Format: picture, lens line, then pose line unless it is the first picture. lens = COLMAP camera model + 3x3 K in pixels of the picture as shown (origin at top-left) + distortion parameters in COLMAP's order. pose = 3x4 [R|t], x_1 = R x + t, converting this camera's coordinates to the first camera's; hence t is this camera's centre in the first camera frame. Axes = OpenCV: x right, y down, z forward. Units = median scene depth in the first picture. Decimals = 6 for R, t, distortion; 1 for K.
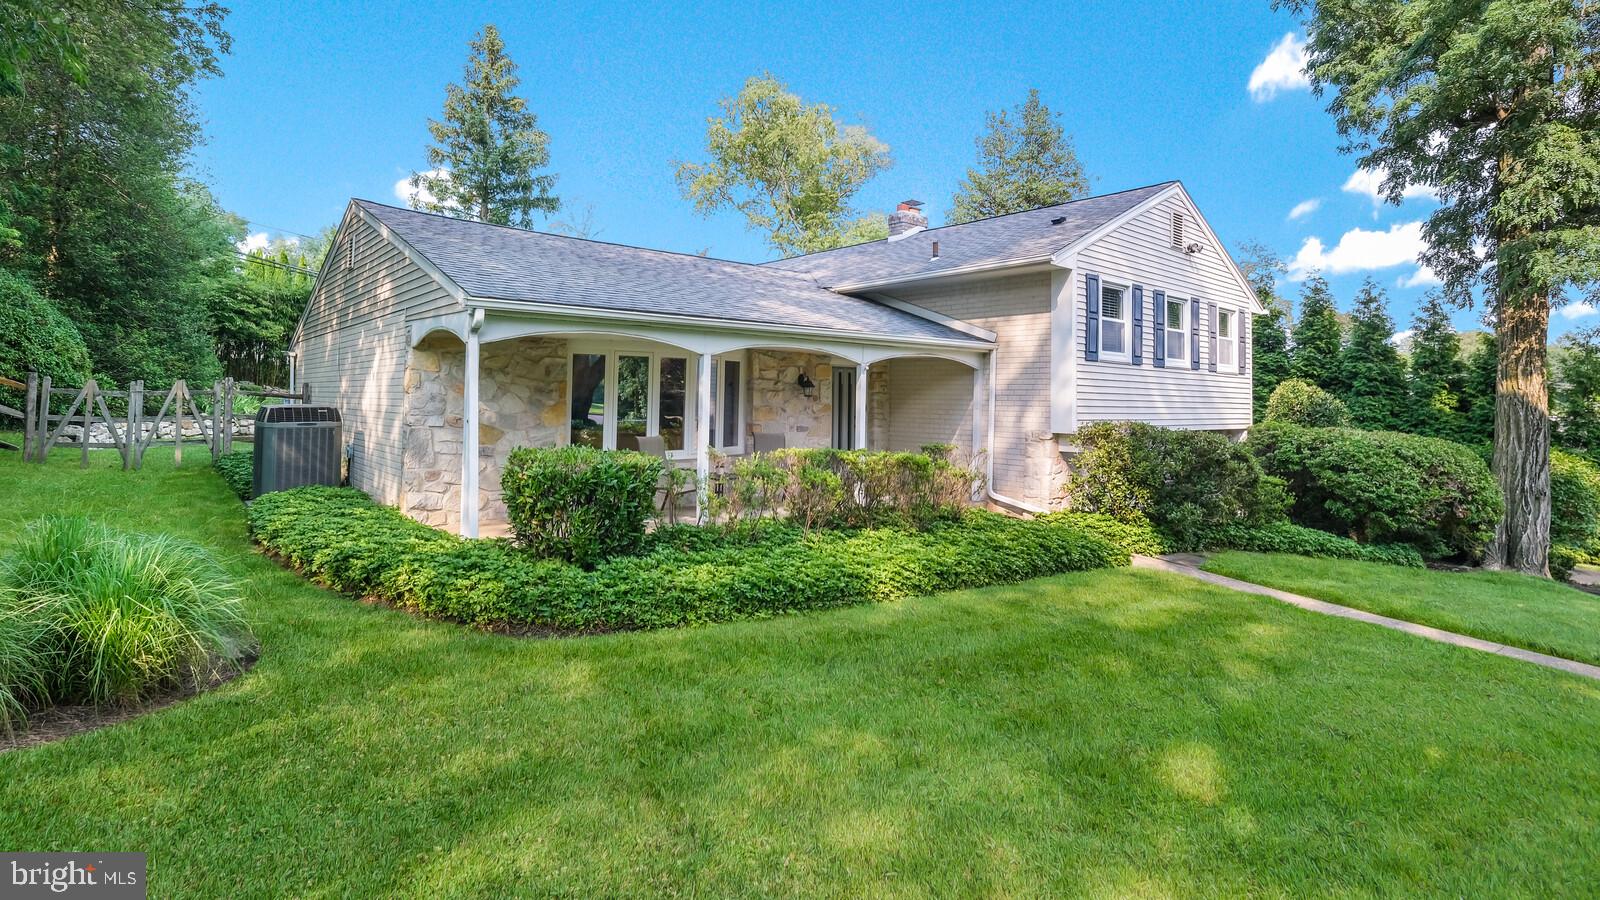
lens RADIAL K [[810.1, 0, 804.0], [0, 810.1, 366.8], [0, 0, 1]] dist [-0.025619, -0.000513]
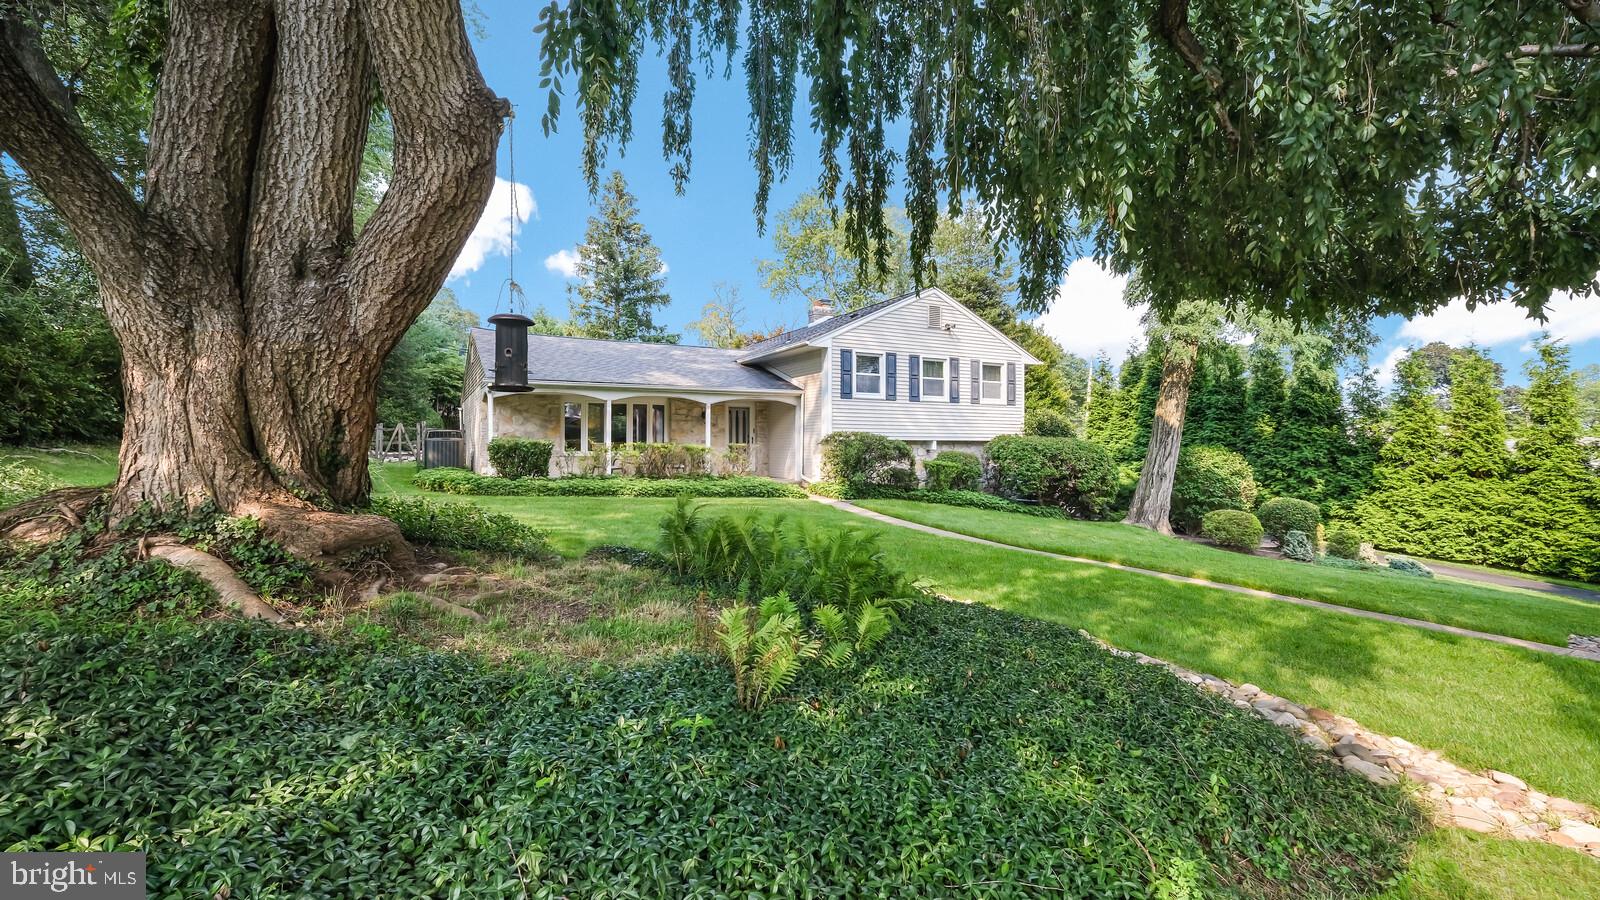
lens RADIAL K [[716.8, 0, 810.4], [0, 716.8, 436.4], [0, 0, 1]] dist [-0.001761, -0.001351]
pose [[0.981357, -0.020764, -0.191070, 0.506484], [0.025363, 0.999444, 0.021654, 0.034873], [0.190515, -0.026096, 0.981337, -0.489708]]
